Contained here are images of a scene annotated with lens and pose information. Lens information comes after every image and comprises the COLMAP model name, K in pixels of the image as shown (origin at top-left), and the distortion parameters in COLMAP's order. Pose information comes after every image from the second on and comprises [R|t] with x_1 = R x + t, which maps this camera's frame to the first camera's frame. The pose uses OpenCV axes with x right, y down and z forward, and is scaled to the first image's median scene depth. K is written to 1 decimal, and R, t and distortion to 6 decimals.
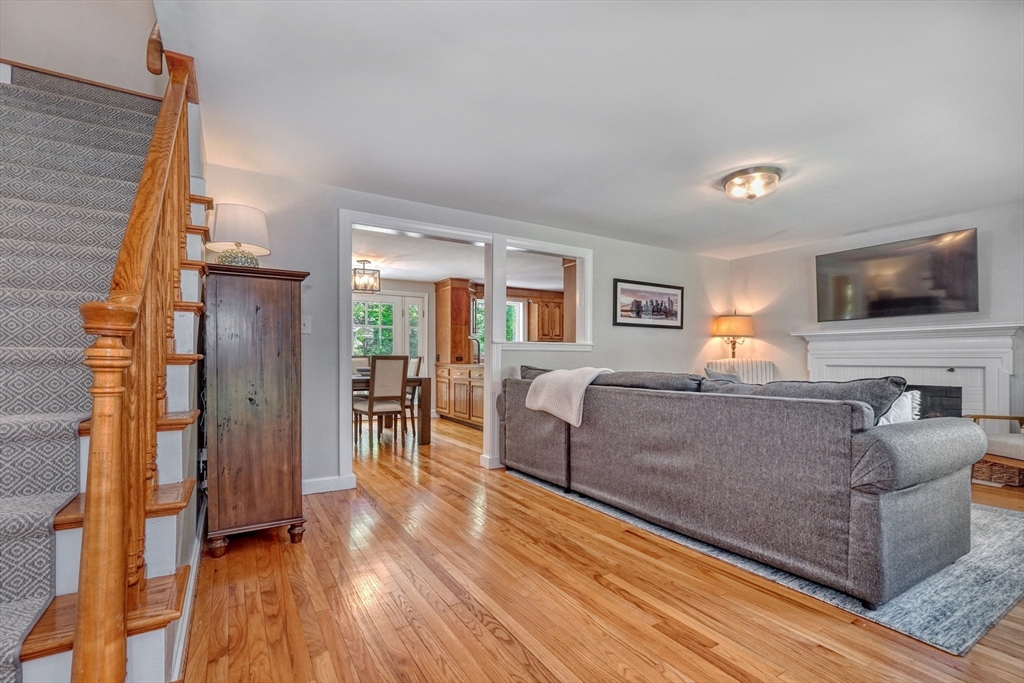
lens RADIAL K [[460.3, 0, 508.9], [0, 460.3, 364.9], [0, 0, 1]] dist [-0.001536, -0.000175]
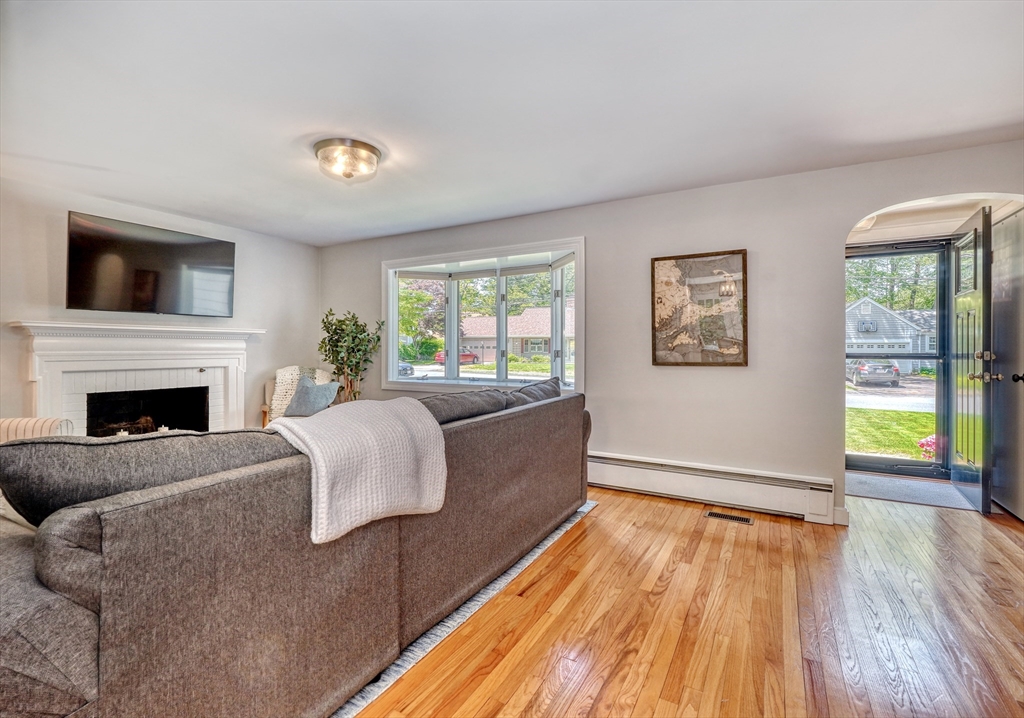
lens RADIAL K [[464.0, 0, 509.0], [0, 464.0, 347.7], [0, 0, 1]] dist [-0.000973, -0.000101]
pose [[-0.480575, -0.002377, 0.876950, -0.229061], [0.001731, 0.999992, 0.003659, -0.035362], [-0.876952, 0.003276, -0.480567, 0.742486]]
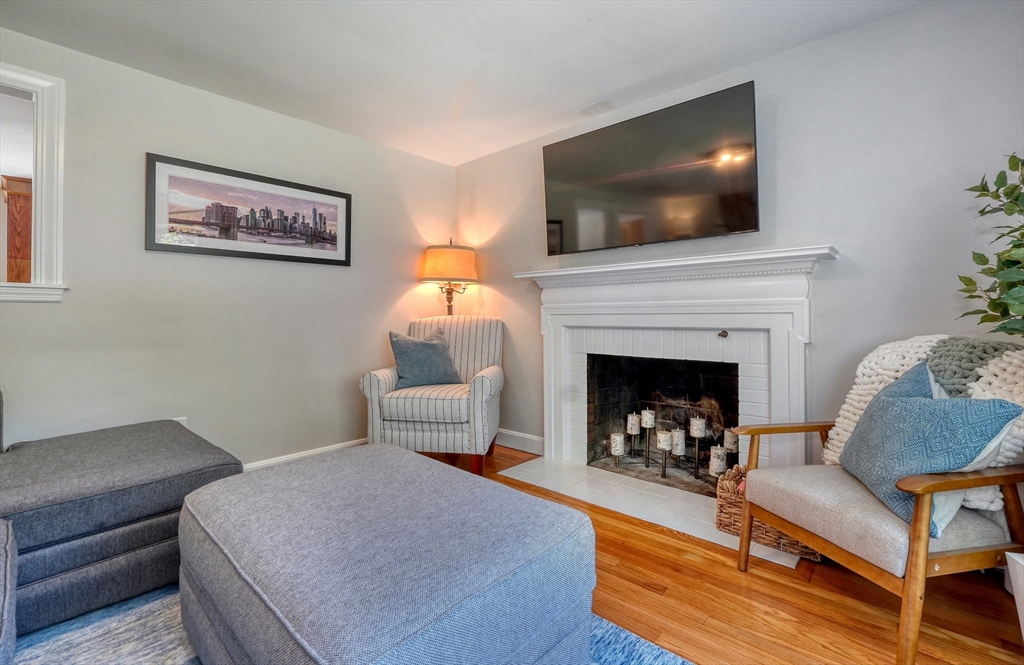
lens RADIAL K [[452.9, 0, 505.2], [0, 452.9, 320.9], [0, 0, 1]] dist [-0.011051, 0.000319]
pose [[0.967063, -0.007309, 0.254432, 0.453293], [0.007898, 0.999968, -0.001295, -0.006244], [-0.254414, 0.003262, 0.967090, 0.425636]]
